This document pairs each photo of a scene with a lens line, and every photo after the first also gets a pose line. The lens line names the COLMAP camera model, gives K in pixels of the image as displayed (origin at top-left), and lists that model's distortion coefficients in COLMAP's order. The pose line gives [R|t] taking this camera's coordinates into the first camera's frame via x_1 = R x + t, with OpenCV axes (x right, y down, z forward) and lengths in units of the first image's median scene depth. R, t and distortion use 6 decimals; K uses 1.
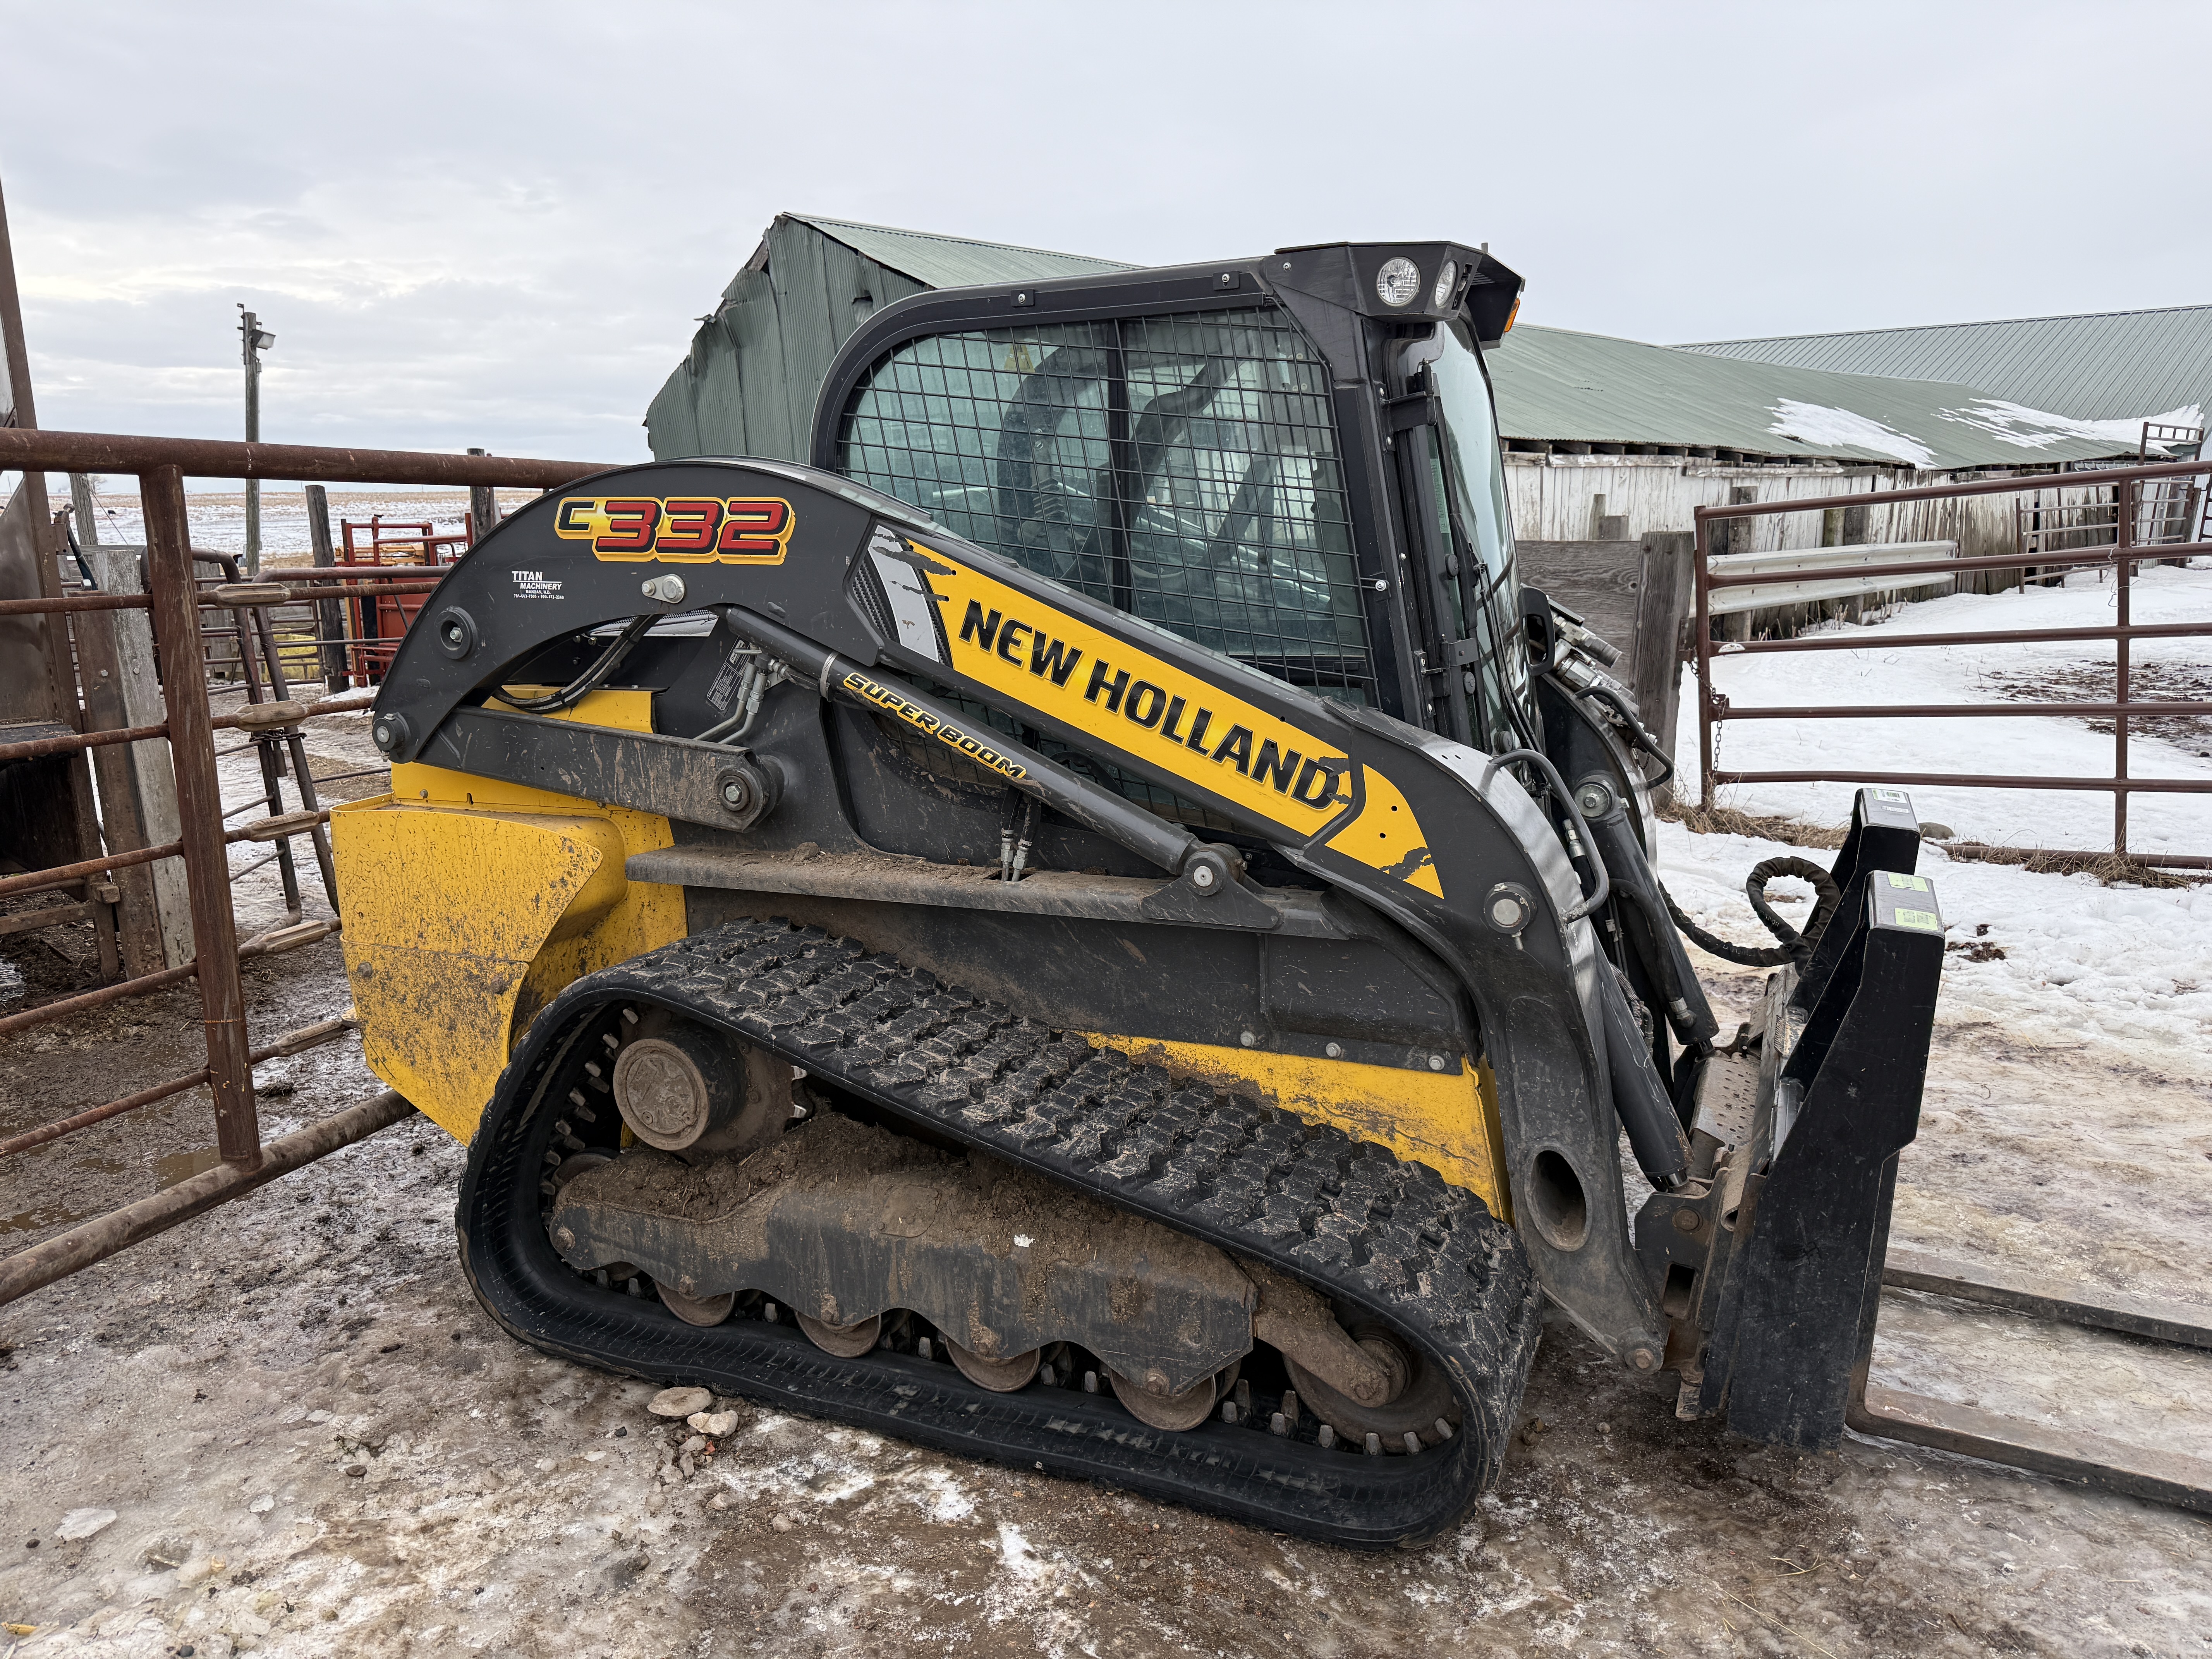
lens RADIAL K [[1660.7, 0, 1002.4], [0, 1660.7, 825.0], [0, 0, 1]] dist [0.125472, -0.260032]
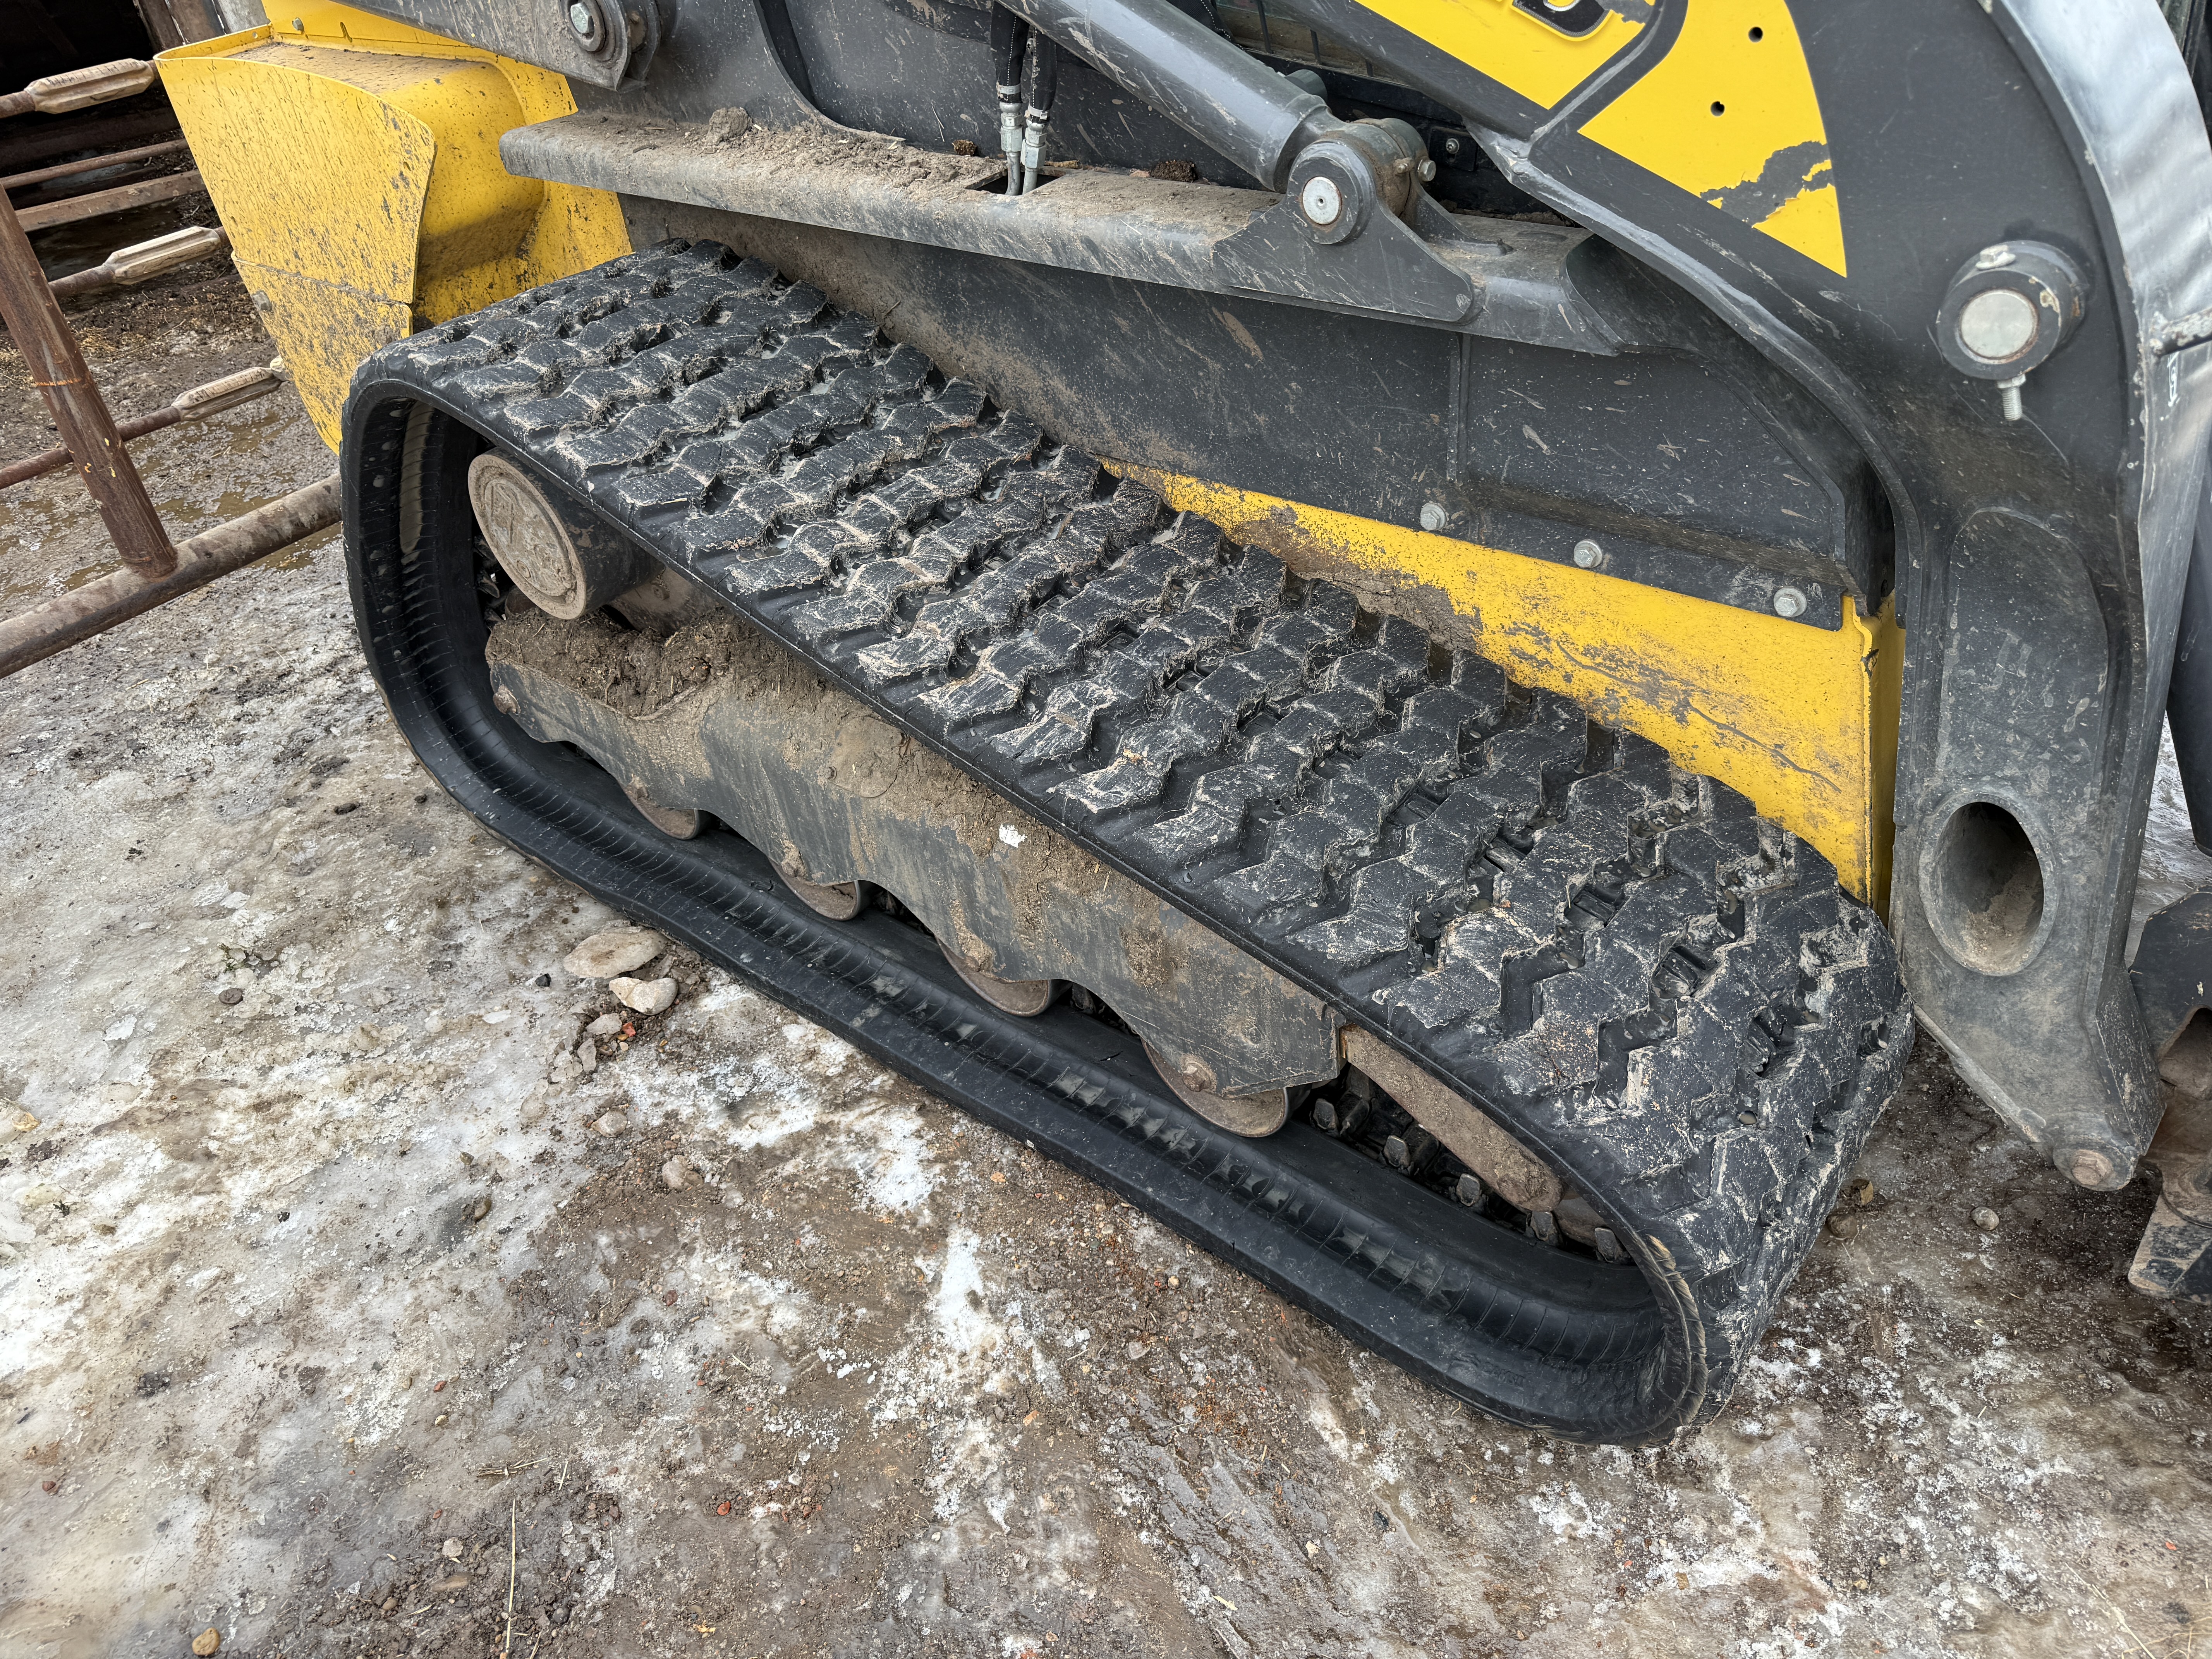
lens RADIAL K [[1537.1, 0, 1099.7], [0, 1537.1, 793.4], [0, 0, 1]] dist [0.046777, -0.064155]
pose [[0.968284, 0.091385, -0.232539, 0.176621], [0.022210, 0.895544, 0.444418, -0.014617], [0.248862, -0.435488, 0.865111, 0.539875]]
